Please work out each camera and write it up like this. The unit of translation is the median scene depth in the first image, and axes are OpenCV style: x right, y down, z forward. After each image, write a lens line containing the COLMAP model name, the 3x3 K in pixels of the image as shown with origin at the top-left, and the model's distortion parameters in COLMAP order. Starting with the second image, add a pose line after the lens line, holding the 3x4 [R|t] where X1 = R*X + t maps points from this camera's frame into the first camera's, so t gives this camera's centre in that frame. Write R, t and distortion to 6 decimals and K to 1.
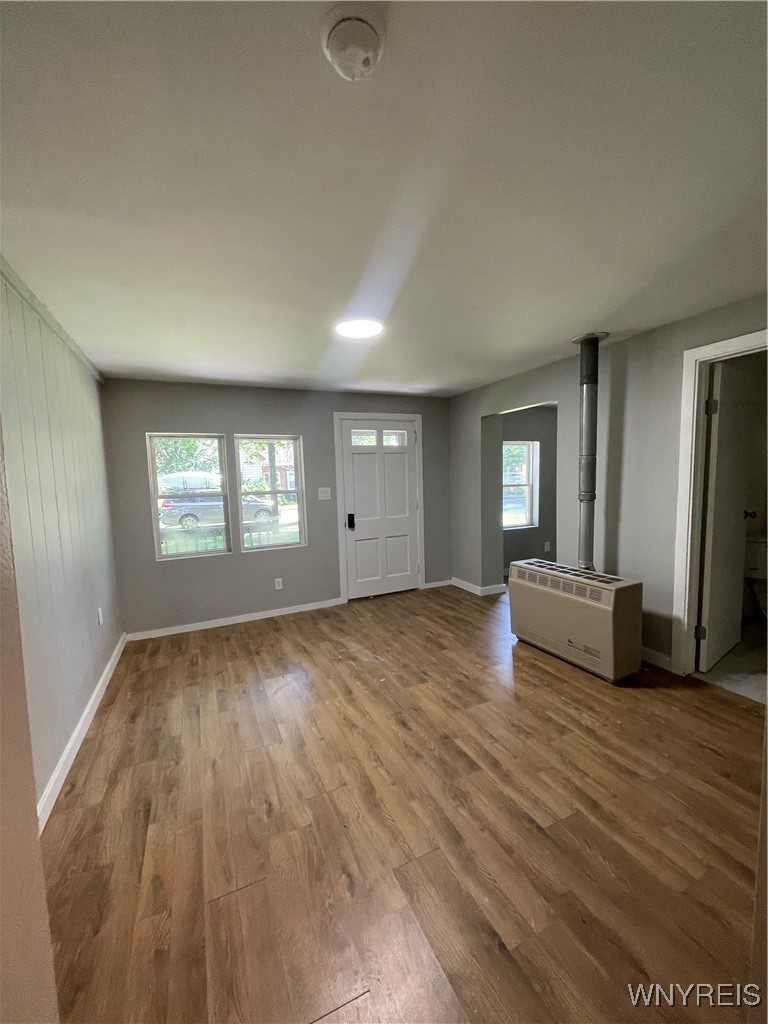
lens RADIAL K [[410.4, 0, 383.9], [0, 410.4, 513.3], [0, 0, 1]] dist [0.002832, -0.000364]
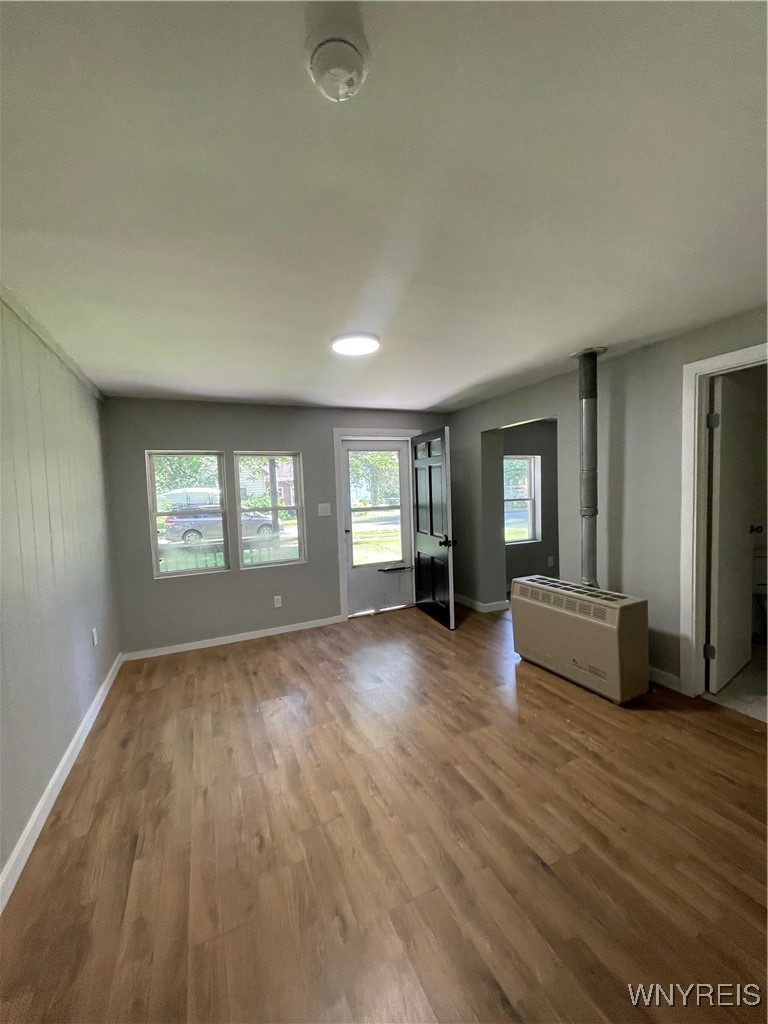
lens RADIAL K [[410.4, 0, 383.4], [0, 410.4, 513.3], [0, 0, 1]] dist [0.002832, -0.000364]
pose [[0.999940, -0.006285, -0.008971, 0.014559], [0.005973, 0.999391, -0.034384, -0.008346], [0.009182, 0.034329, 0.999368, 0.016040]]
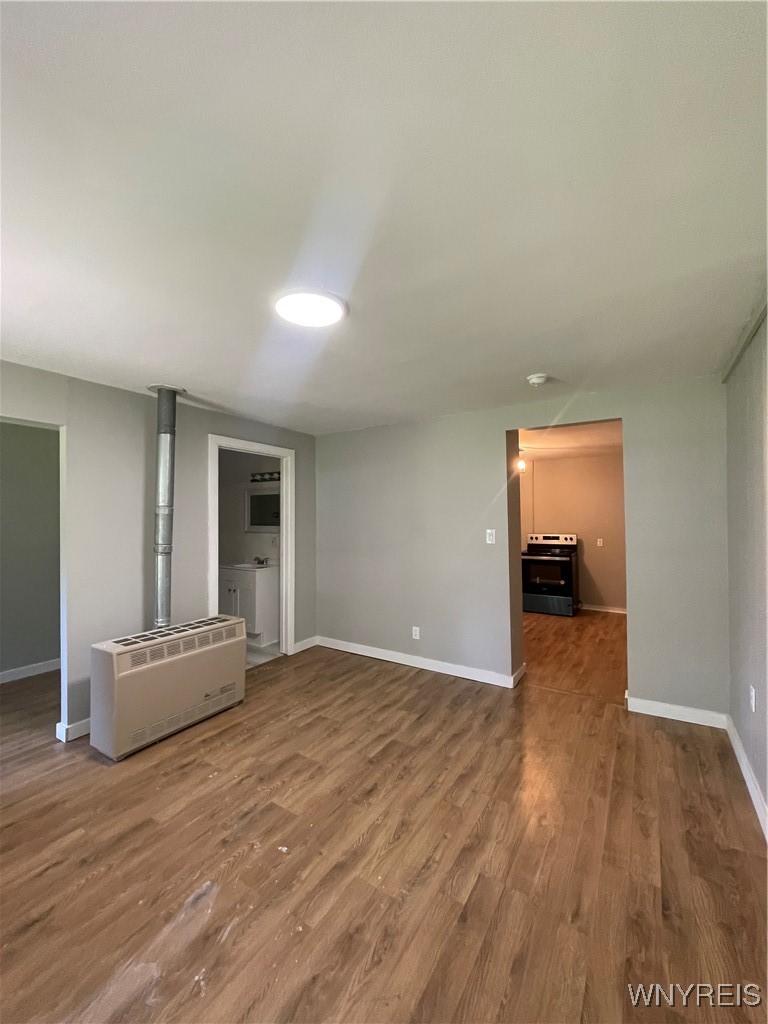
lens RADIAL K [[410.4, 0, 389.0], [0, 410.4, 511.4], [0, 0, 1]] dist [0.002832, -0.000364]
pose [[-0.544809, 0.048849, 0.837136, -0.762690], [0.095001, 0.995470, 0.003738, -0.104192], [-0.833162, 0.081565, -0.546982, 1.406993]]
